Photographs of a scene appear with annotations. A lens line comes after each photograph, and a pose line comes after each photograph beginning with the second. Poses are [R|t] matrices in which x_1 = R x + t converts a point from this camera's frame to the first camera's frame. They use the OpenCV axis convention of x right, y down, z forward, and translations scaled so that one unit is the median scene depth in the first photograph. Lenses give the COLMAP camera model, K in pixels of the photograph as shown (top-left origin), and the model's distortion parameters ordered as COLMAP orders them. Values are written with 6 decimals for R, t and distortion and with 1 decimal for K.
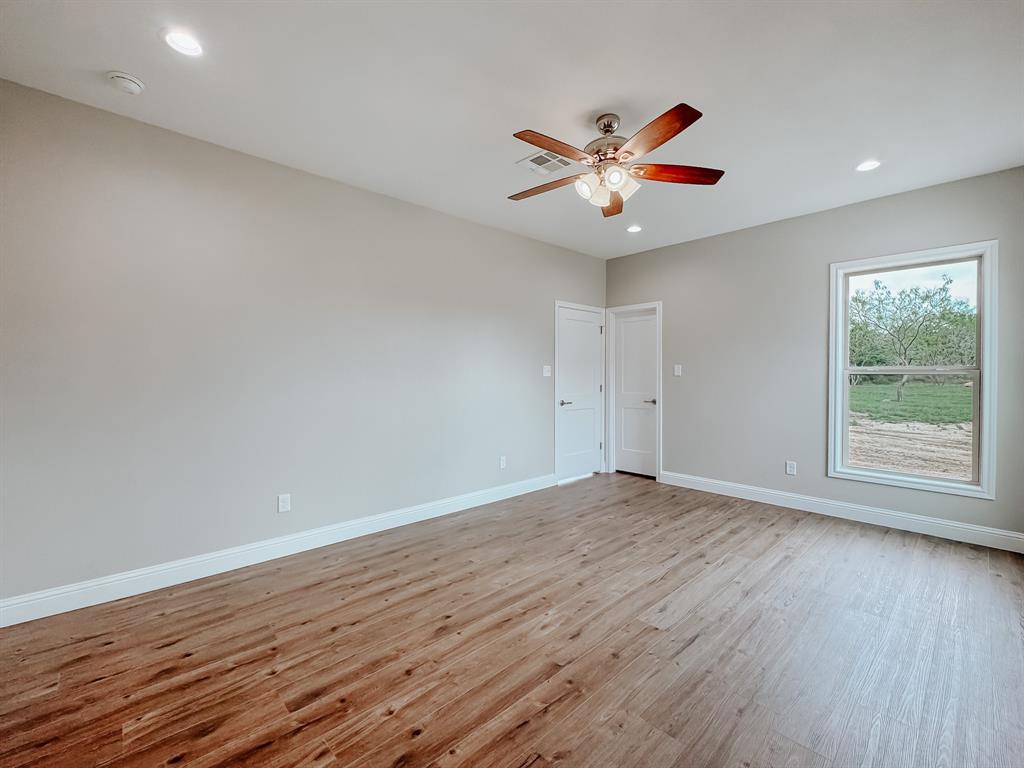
lens RADIAL K [[430.3, 0, 514.9], [0, 430.3, 379.1], [0, 0, 1]] dist [-0.001520, -0.000332]
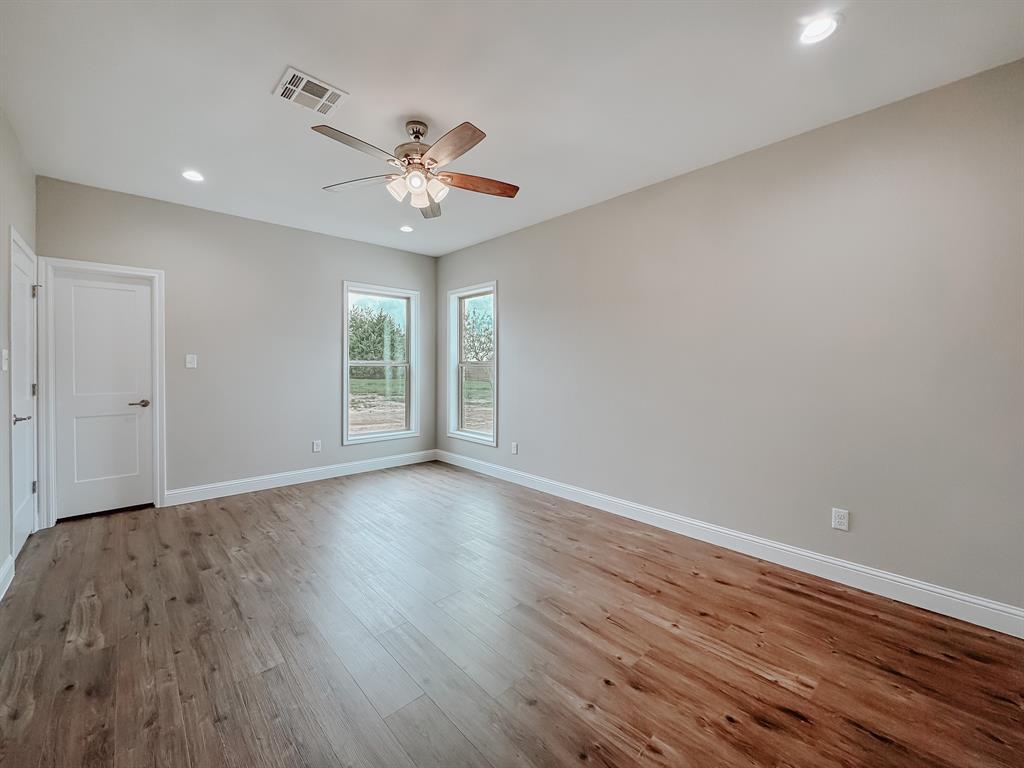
lens RADIAL K [[418.4, 0, 513.1], [0, 418.4, 369.6], [0, 0, 1]] dist [-0.012863, 0.000016]
pose [[0.006500, -0.006512, 0.999958, -0.580716], [0.012848, 0.999897, 0.006428, -0.002530], [-0.999896, 0.012806, 0.006583, 0.545487]]
